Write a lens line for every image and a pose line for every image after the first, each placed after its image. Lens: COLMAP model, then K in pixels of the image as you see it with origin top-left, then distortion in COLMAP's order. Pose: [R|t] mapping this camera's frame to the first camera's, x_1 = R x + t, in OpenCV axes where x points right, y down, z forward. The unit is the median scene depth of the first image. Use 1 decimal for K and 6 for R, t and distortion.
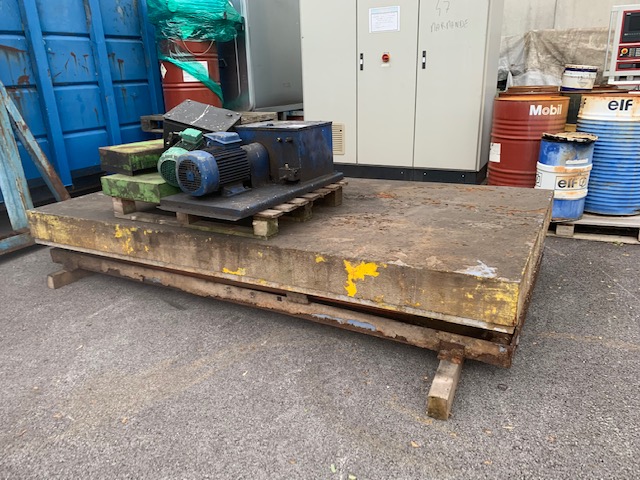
lens RADIAL K [[445.3, 0, 338.1], [0, 445.3, 239.7], [0, 0, 1]] dist [0.002801, 0.001222]
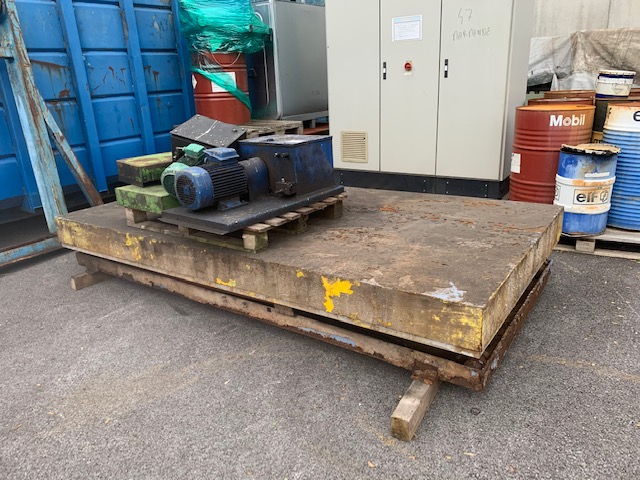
lens RADIAL K [[445.3, 0, 338.1], [0, 445.3, 239.7], [0, 0, 1]] dist [0.002801, 0.001222]
pose [[0.994695, 0.023477, -0.100153, 0.114922], [-0.023854, 0.999712, -0.002567, -0.028316], [0.100063, 0.004942, 0.994969, -0.009727]]
